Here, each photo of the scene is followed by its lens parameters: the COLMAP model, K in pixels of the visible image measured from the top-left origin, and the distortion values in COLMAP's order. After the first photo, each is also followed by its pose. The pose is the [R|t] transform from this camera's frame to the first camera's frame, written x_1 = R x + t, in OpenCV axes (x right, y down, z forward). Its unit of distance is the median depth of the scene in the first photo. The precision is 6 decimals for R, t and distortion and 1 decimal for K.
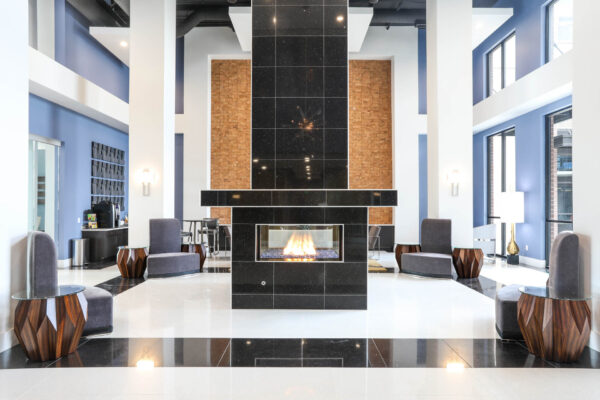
lens RADIAL K [[385.9, 0, 300.0], [0, 385.9, 200.0], [0, 0, 1]] dist [0.006194, 0.000984]
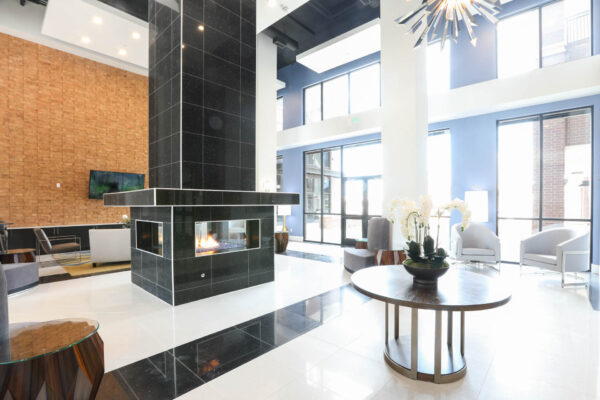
lens RADIAL K [[283.0, 0, 301.3], [0, 283.0, 205.8], [0, 0, 1]] dist [-0.020847, 0.010152]
pose [[0.682049, -0.005859, 0.731283, -0.198517], [-0.005282, 0.999902, 0.012938, 0.002557], [-0.731287, -0.012687, 0.681952, 0.100950]]
